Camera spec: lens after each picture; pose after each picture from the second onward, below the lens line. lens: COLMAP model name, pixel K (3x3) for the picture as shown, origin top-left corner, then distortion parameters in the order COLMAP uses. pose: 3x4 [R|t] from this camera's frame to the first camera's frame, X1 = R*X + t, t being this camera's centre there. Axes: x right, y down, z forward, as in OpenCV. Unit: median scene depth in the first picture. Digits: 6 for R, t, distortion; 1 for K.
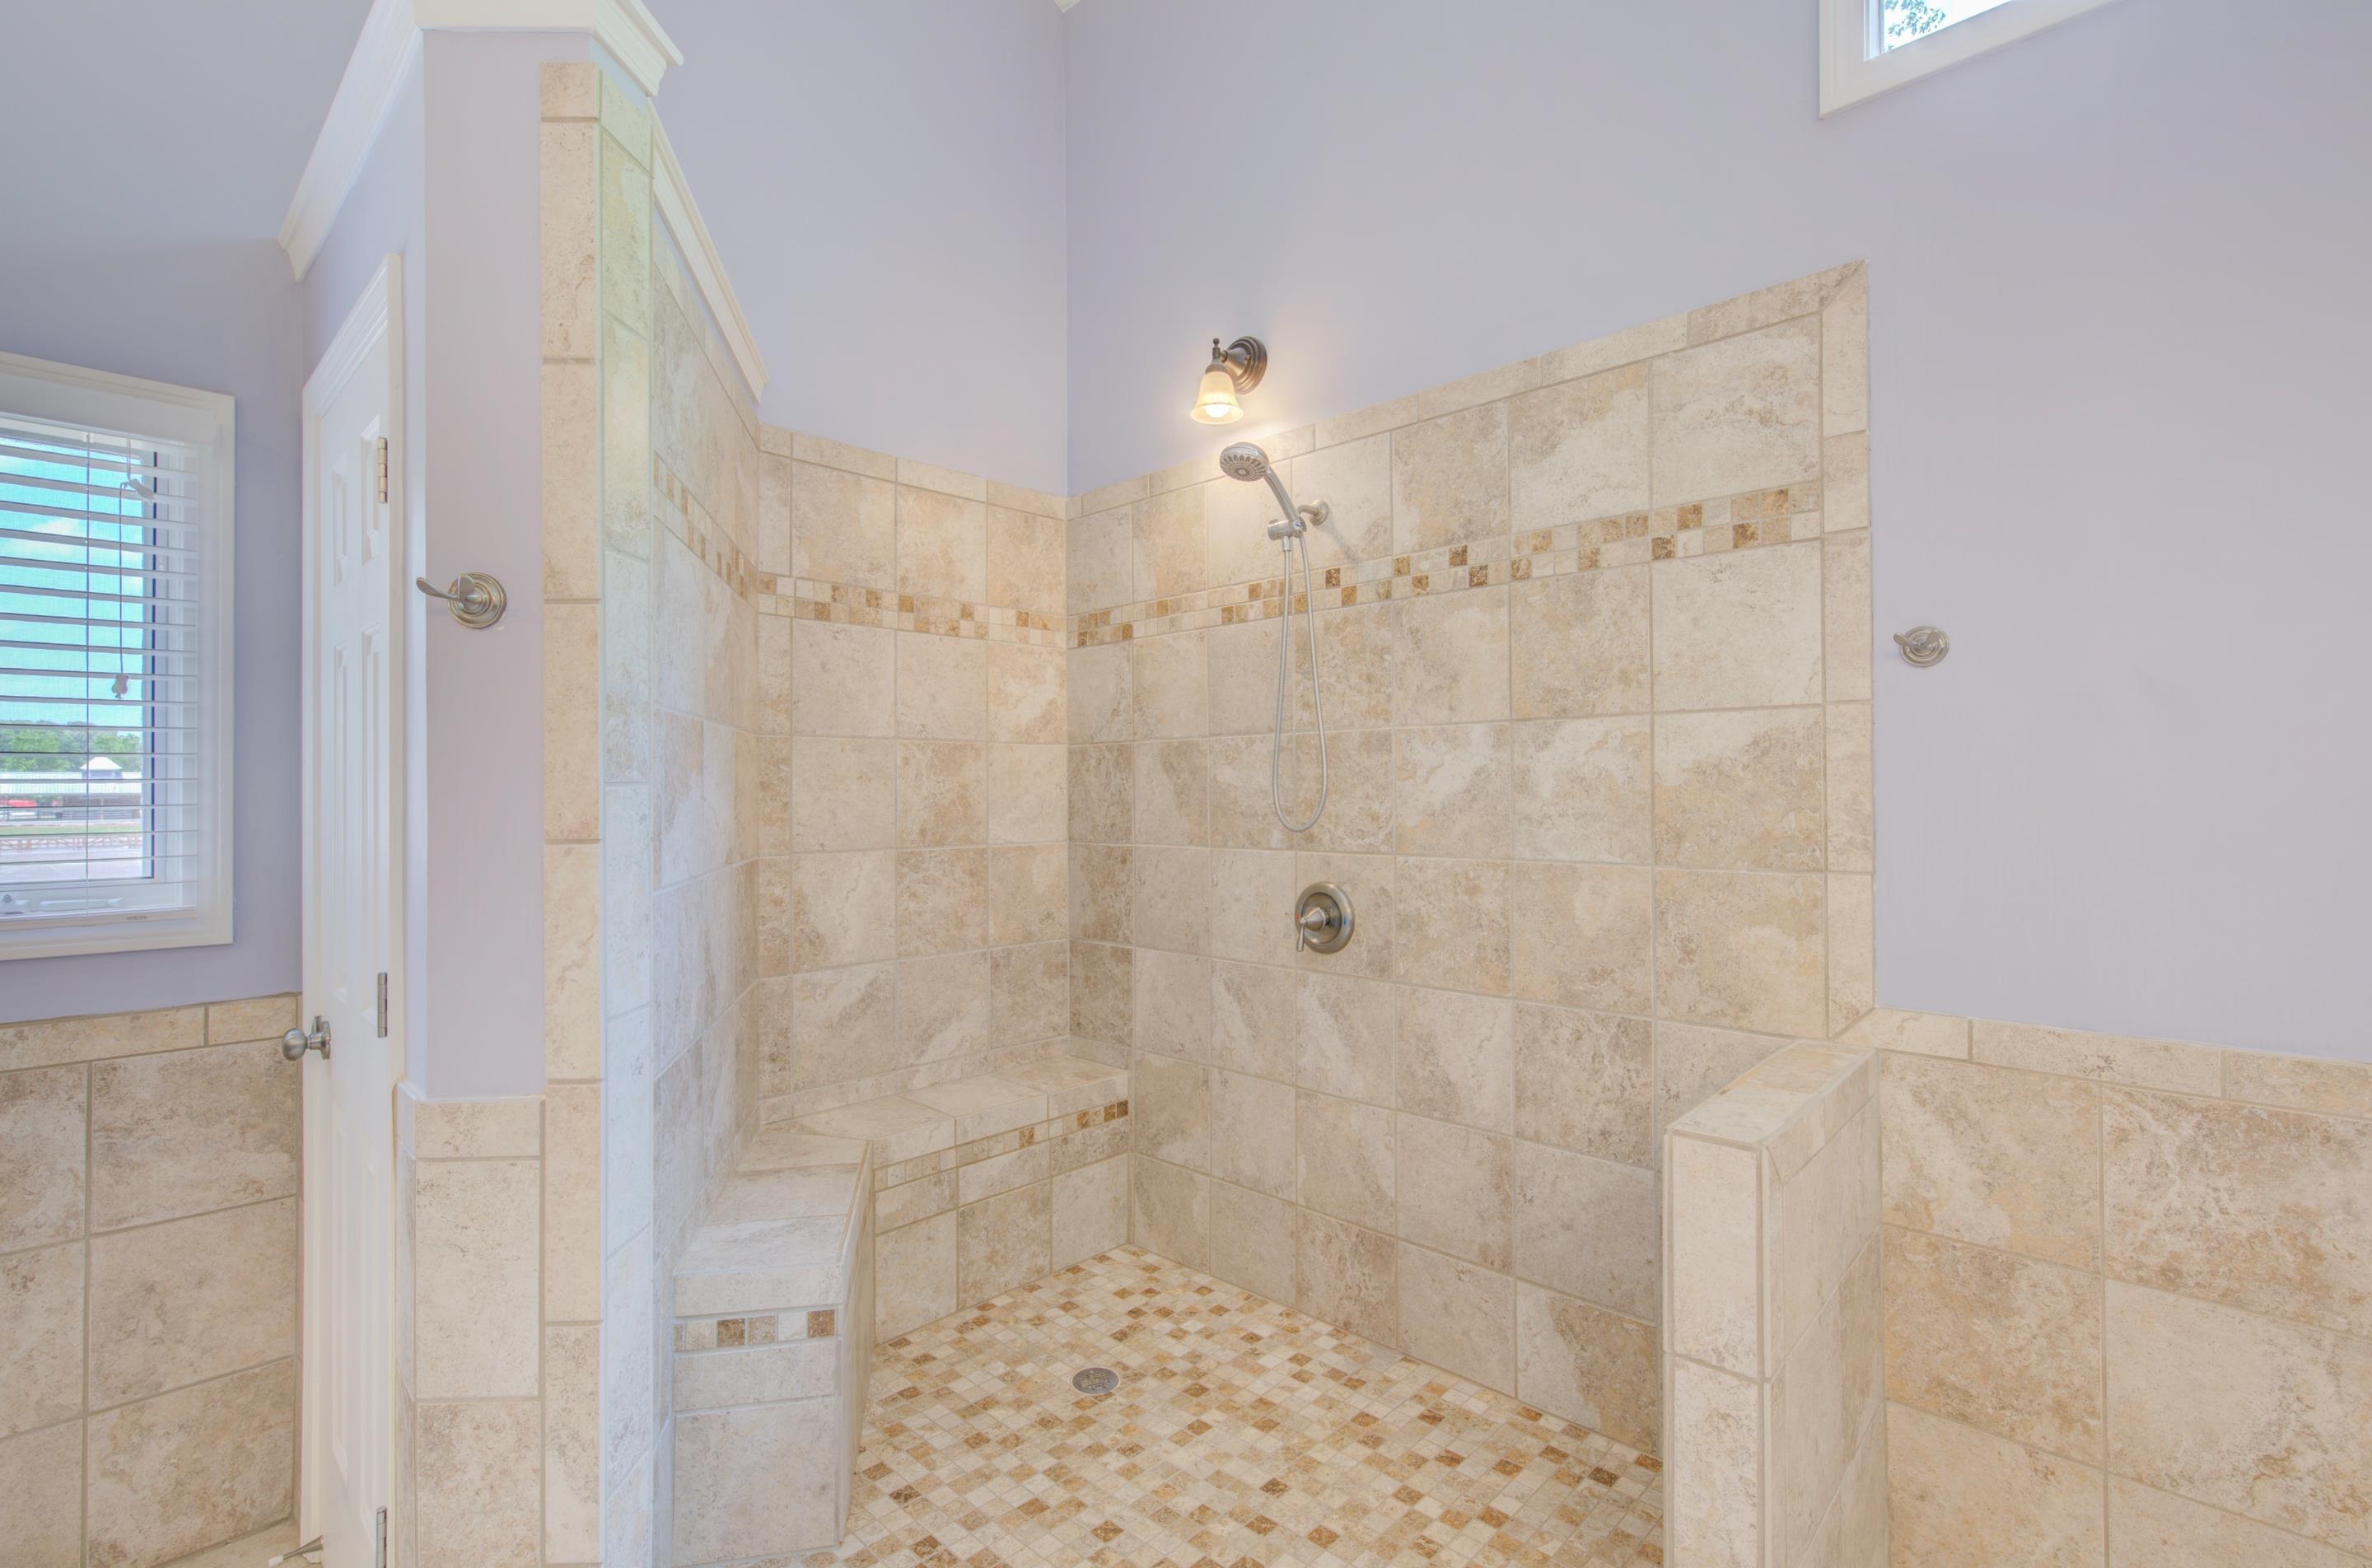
lens RADIAL K [[1085.4, 0, 1150.2], [0, 1085.4, 779.5], [0, 0, 1]] dist [-0.000946, 0.000183]
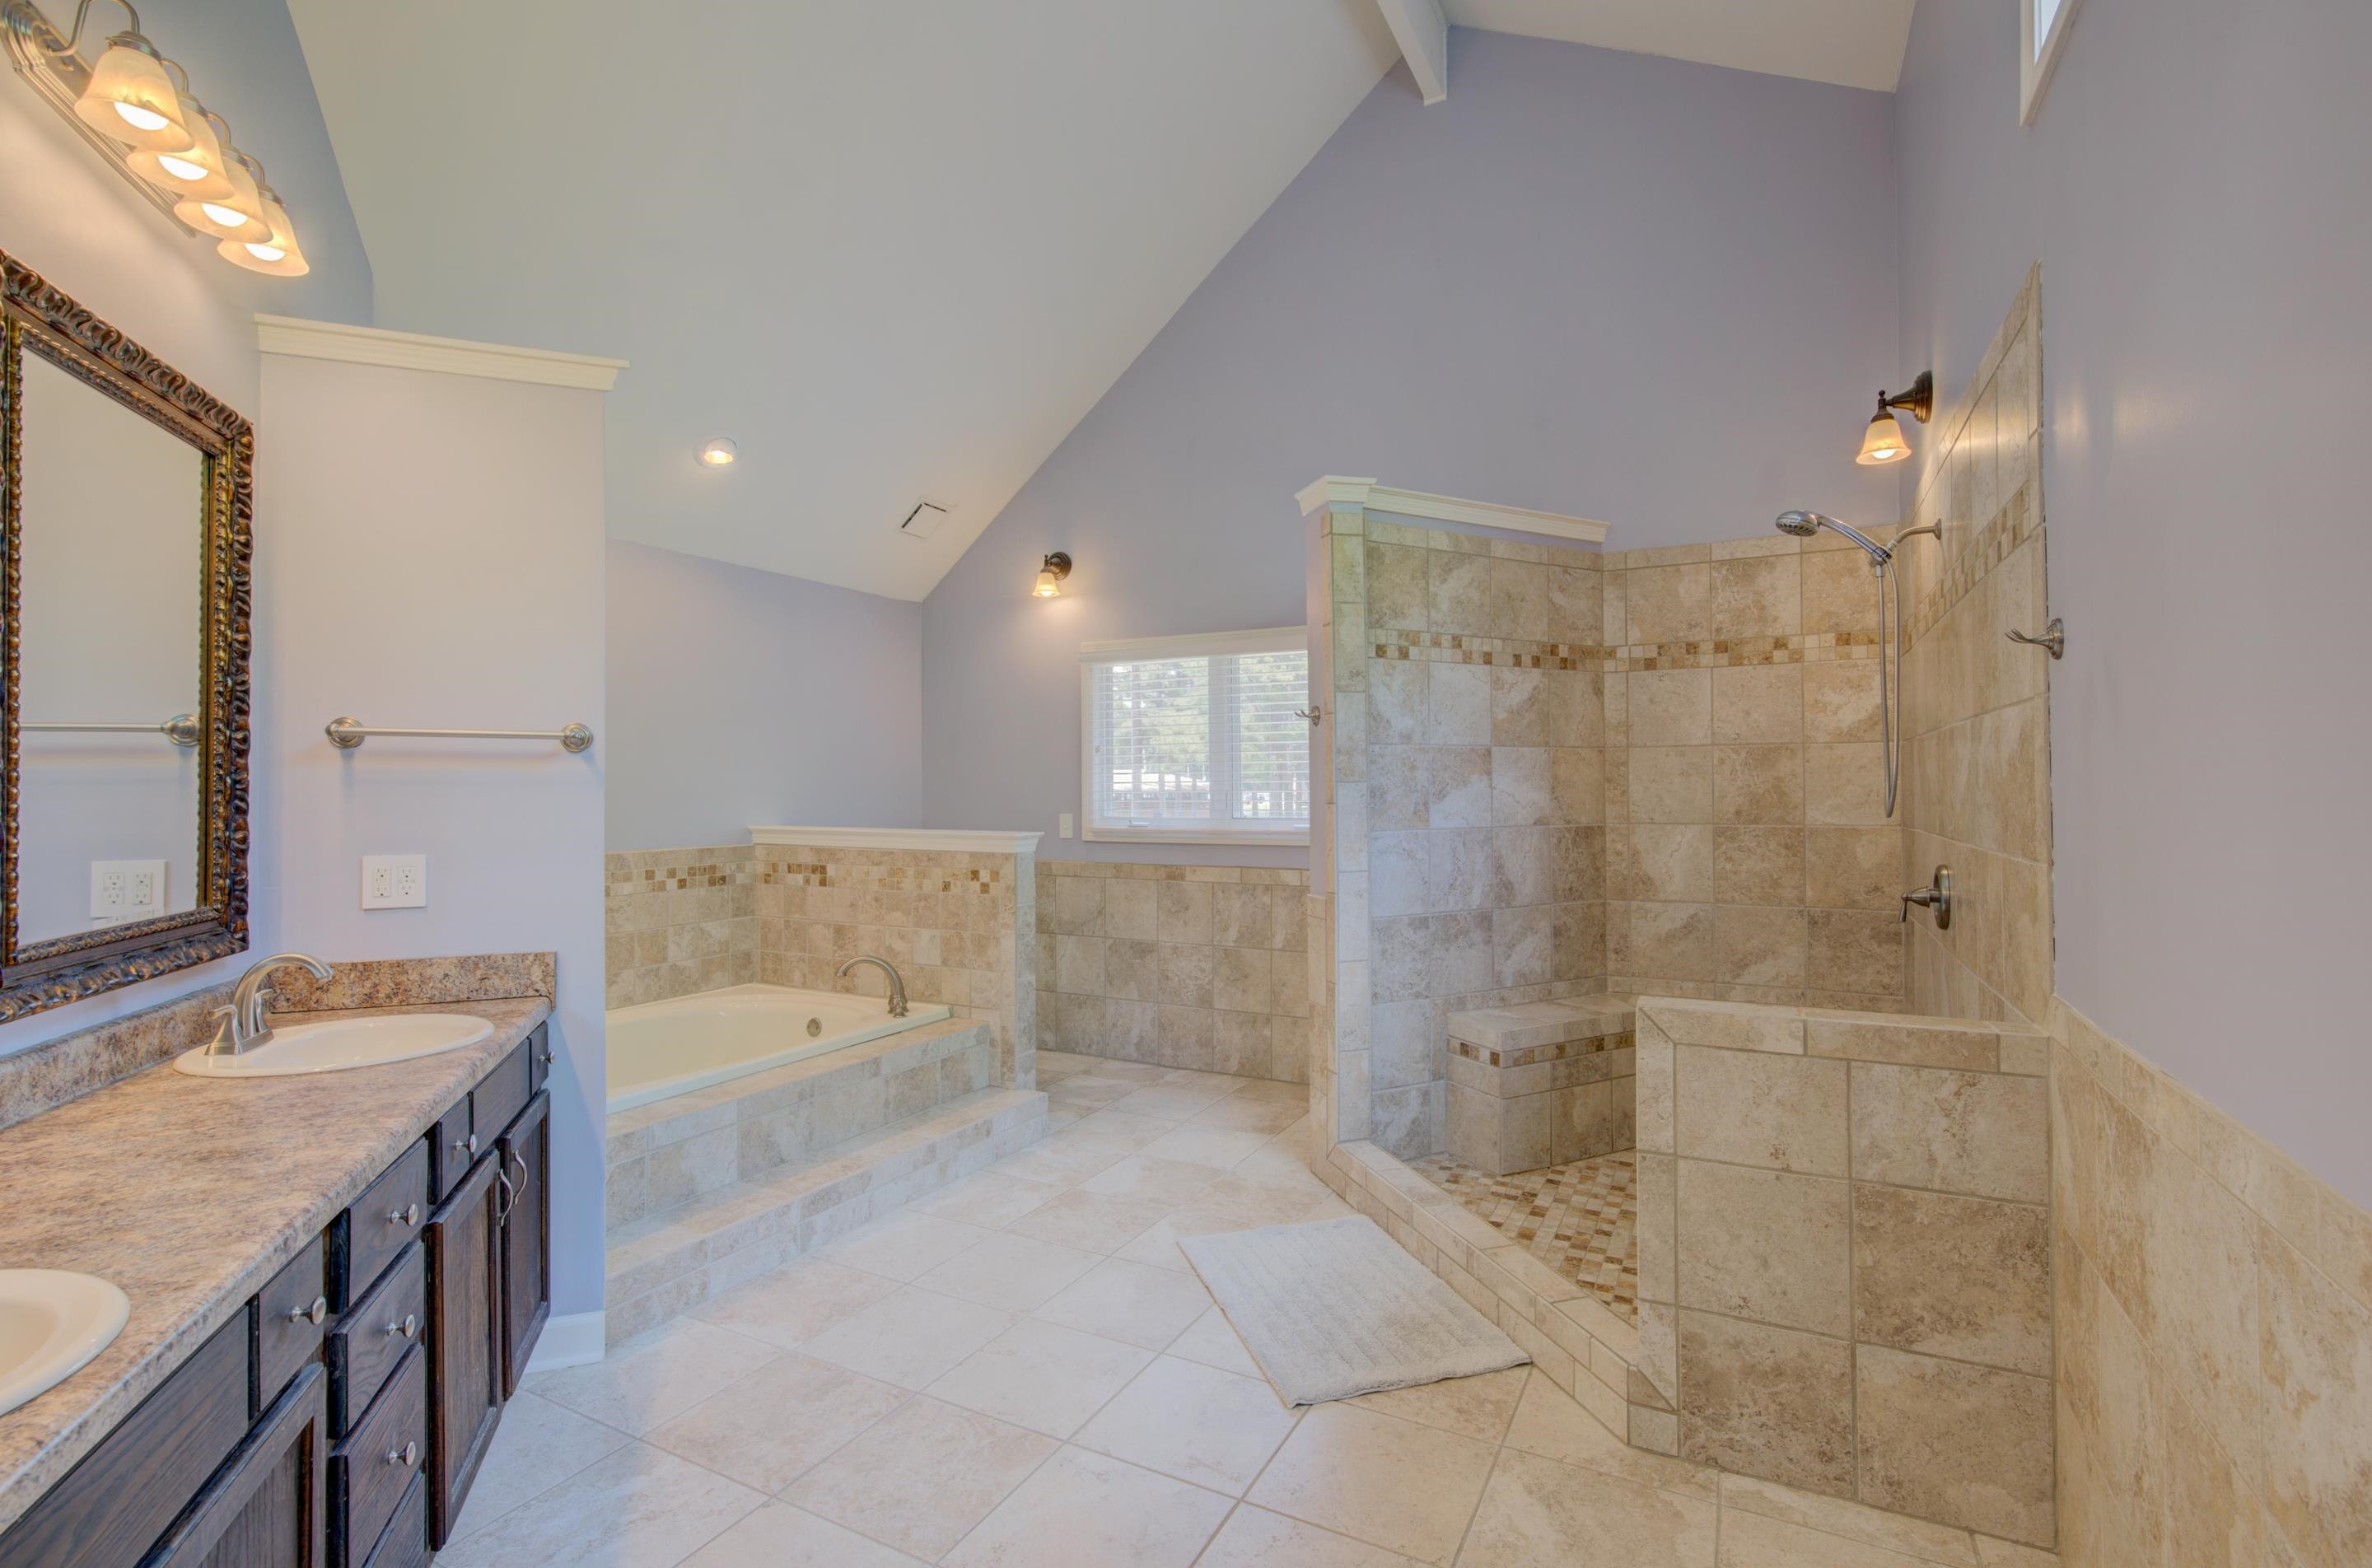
lens RADIAL K [[1053.9, 0, 1186.6], [0, 1053.9, 780.6], [0, 0, 1]] dist [-0.001962, 0.000169]
pose [[0.284036, -0.007416, -0.958785, 0.868238], [0.012924, 0.999909, -0.003906, 0.004355], [0.958727, -0.011282, 0.284106, -0.033830]]
